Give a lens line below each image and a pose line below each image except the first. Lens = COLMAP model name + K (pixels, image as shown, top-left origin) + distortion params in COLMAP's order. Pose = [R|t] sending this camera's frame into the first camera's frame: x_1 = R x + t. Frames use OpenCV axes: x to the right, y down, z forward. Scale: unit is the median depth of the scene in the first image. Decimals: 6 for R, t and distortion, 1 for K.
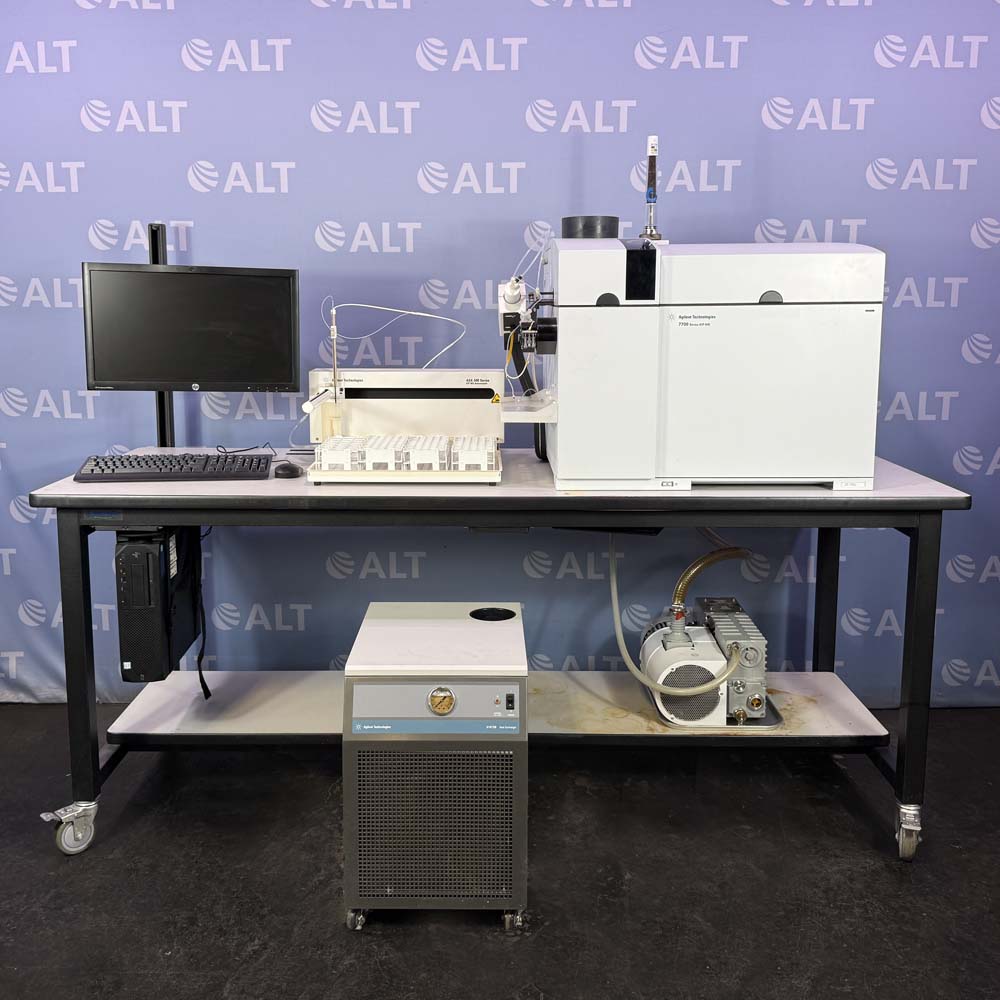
lens RADIAL K [[1051.5, 0, 480.3], [0, 1051.5, 497.2], [0, 0, 1]] dist [0.067639, 0.000000]
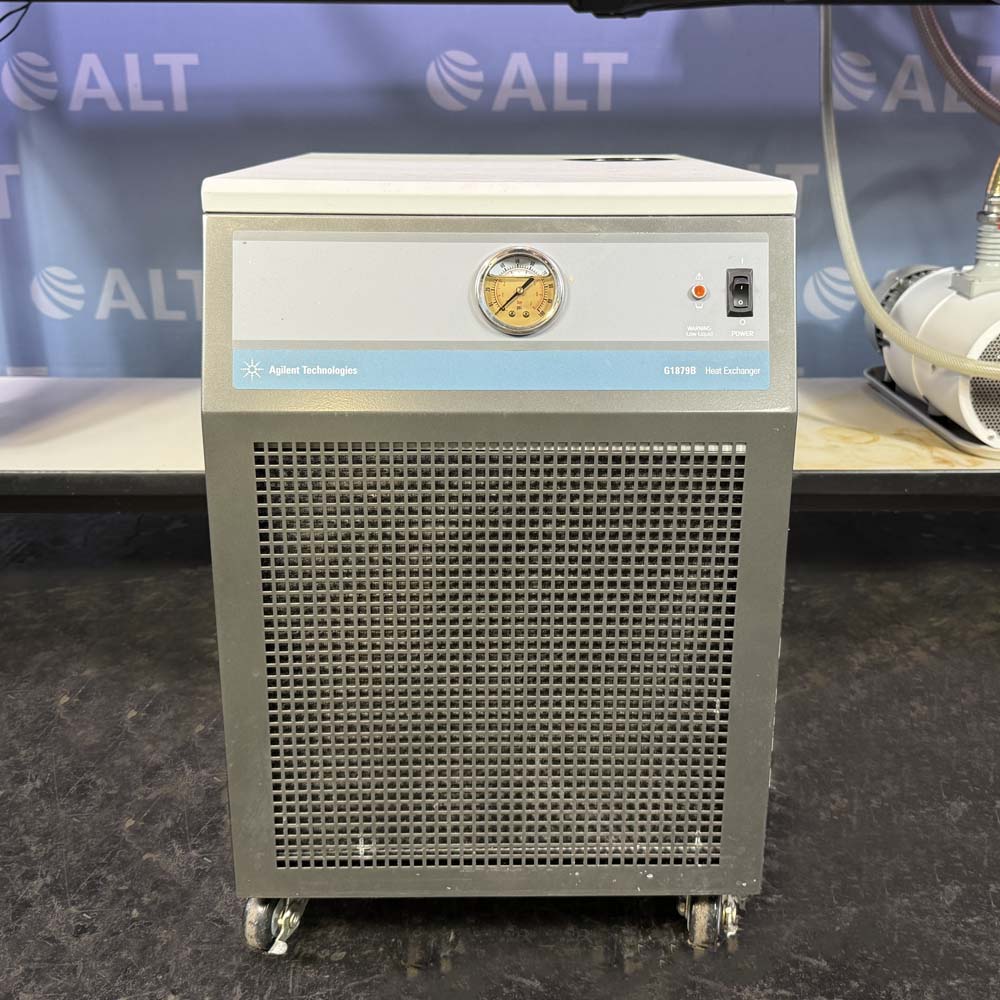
lens RADIAL K [[1051.5, 0, 502.8], [0, 1051.5, 499.8], [0, 0, 1]] dist [0.067639, 0.000000]
pose [[0.999396, -0.000160, 0.034764, -0.035758], [-0.004850, 0.989565, 0.144006, 0.140720], [-0.034424, -0.144088, 0.988966, 0.454993]]
